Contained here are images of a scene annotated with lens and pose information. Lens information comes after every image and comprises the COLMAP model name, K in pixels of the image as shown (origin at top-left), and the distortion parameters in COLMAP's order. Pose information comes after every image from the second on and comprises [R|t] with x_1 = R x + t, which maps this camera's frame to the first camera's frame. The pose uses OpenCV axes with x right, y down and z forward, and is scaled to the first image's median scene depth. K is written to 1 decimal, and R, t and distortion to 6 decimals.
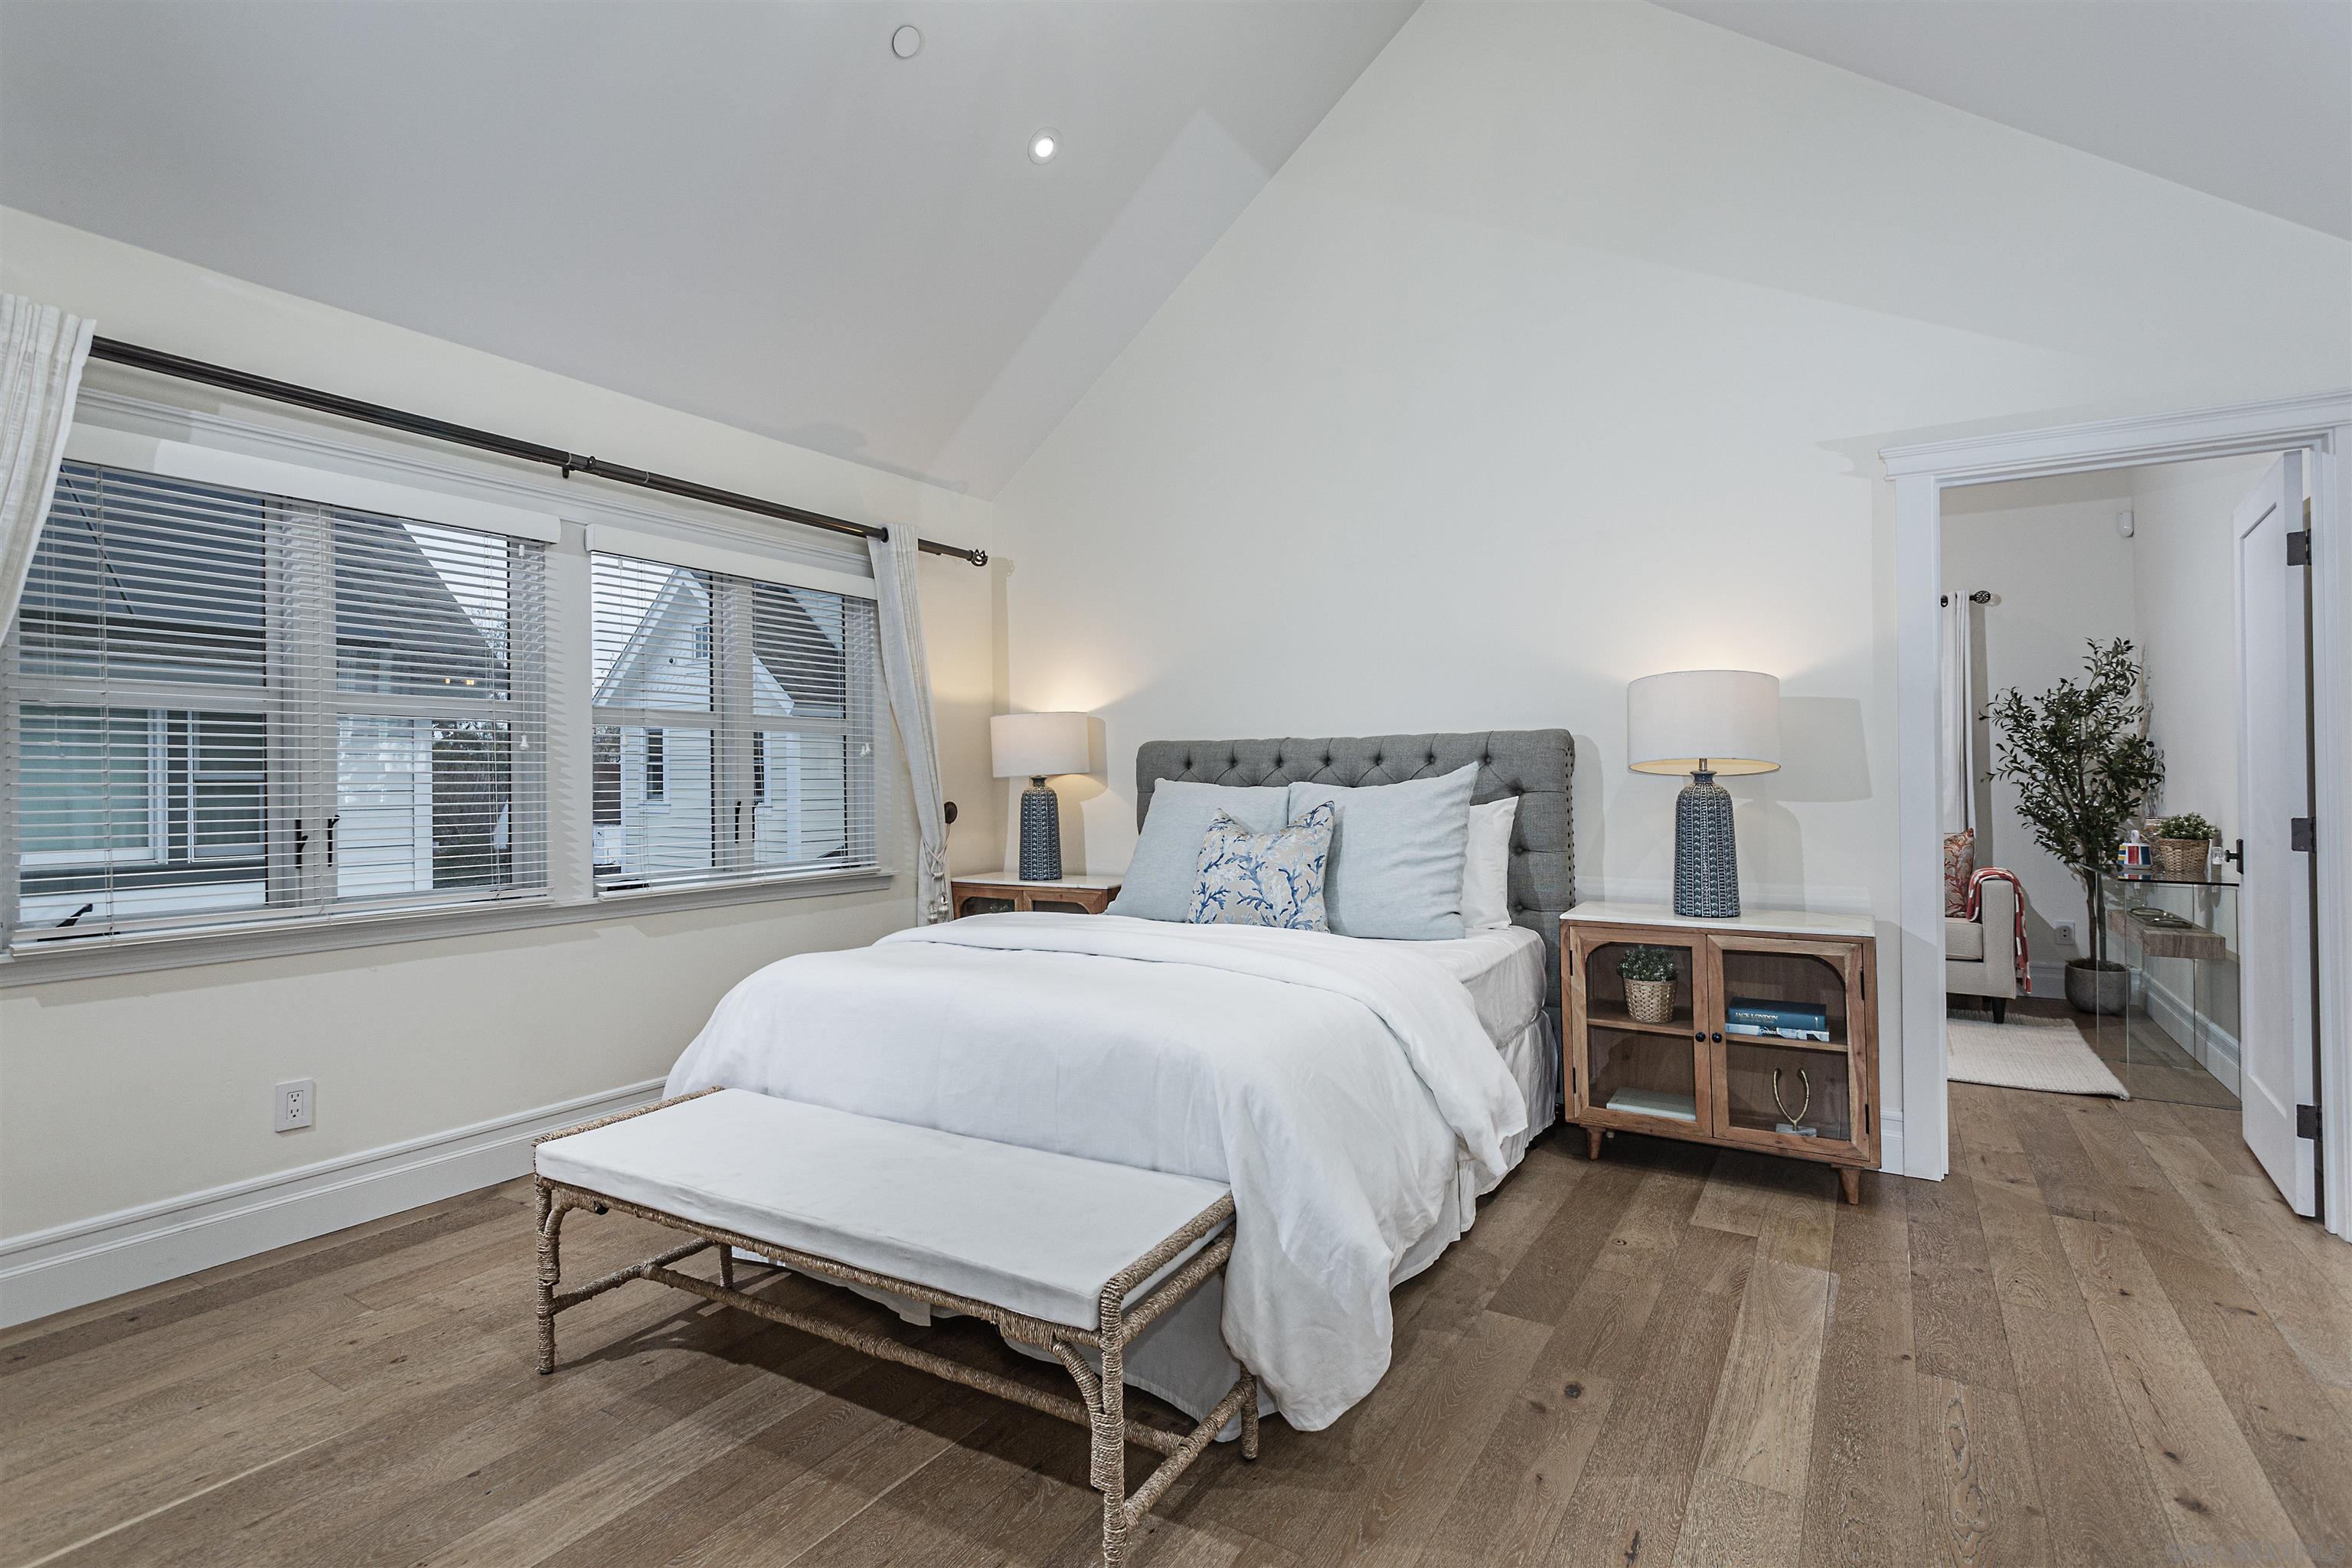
lens RADIAL K [[1143.7, 0, 1184.3], [0, 1143.7, 772.7], [0, 0, 1]] dist [0.003021, 0.001442]
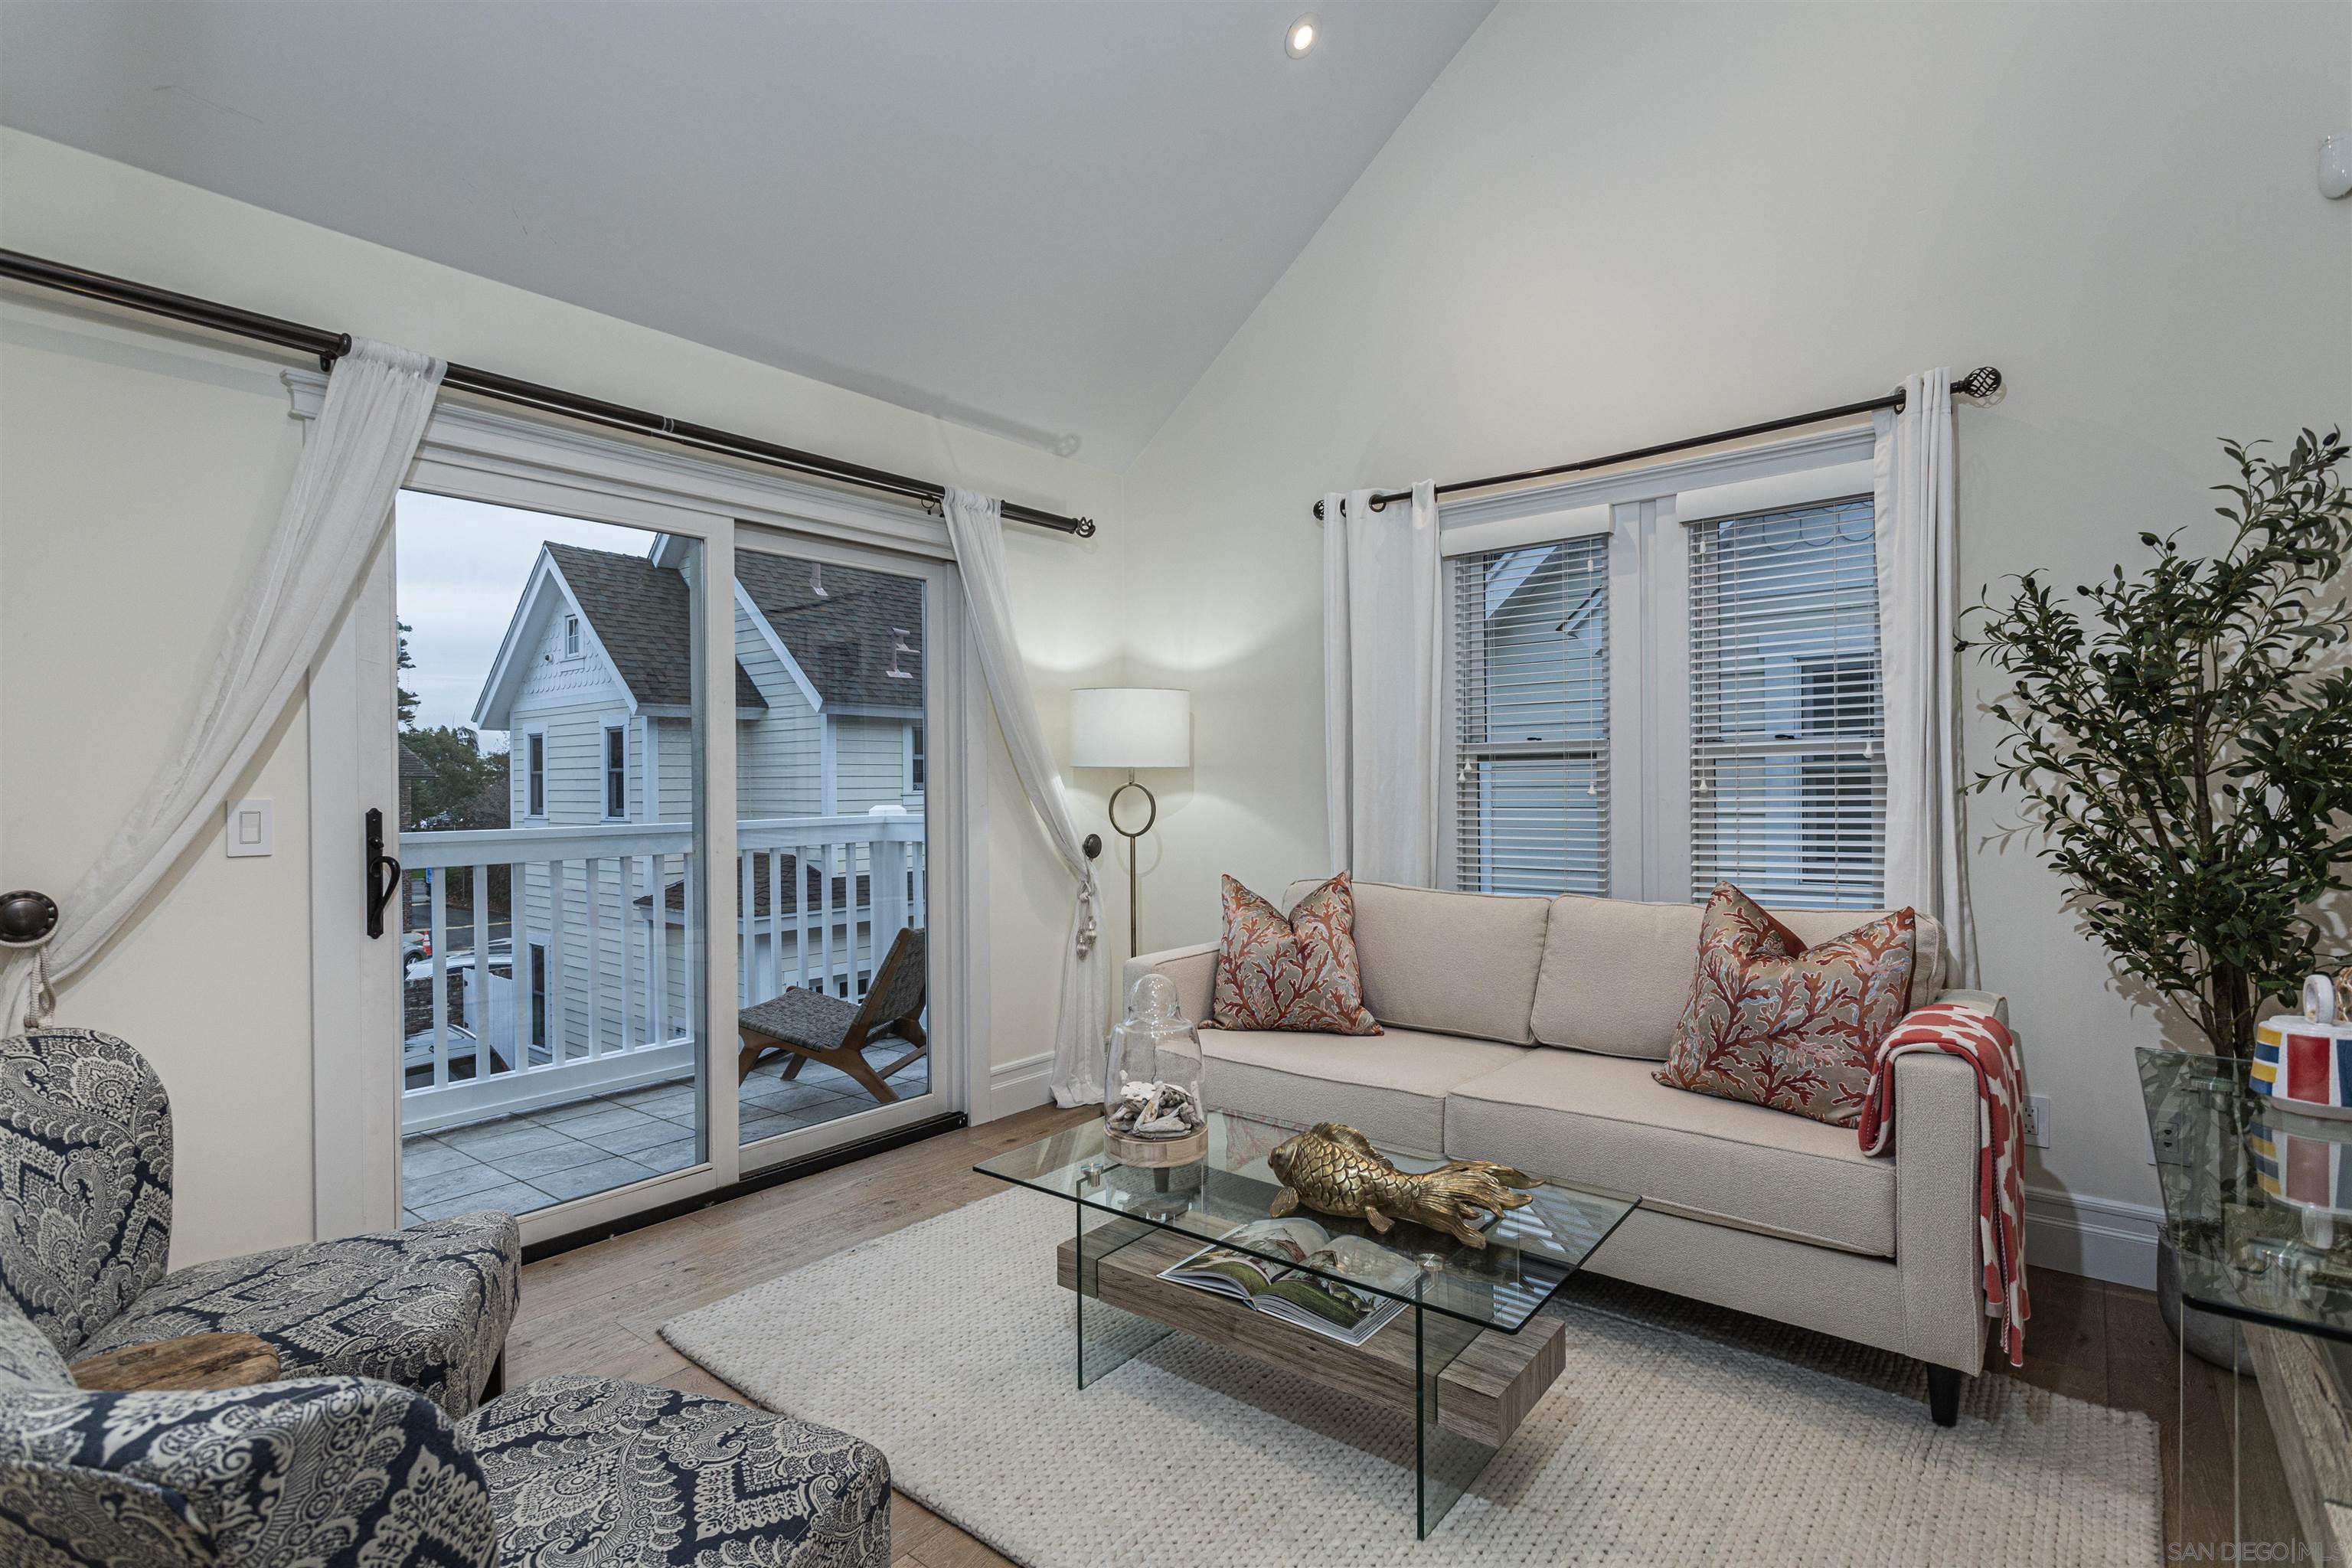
lens RADIAL K [[1143.7, 0, 1168.4], [0, 1143.7, 794.9], [0, 0, 1]] dist [0.003021, 0.001442]
pose [[0.992339, -0.002301, -0.123526, 0.469331], [0.003472, 0.999951, 0.009269, 0.003342], [0.123499, -0.009627, 0.992298, 0.552034]]
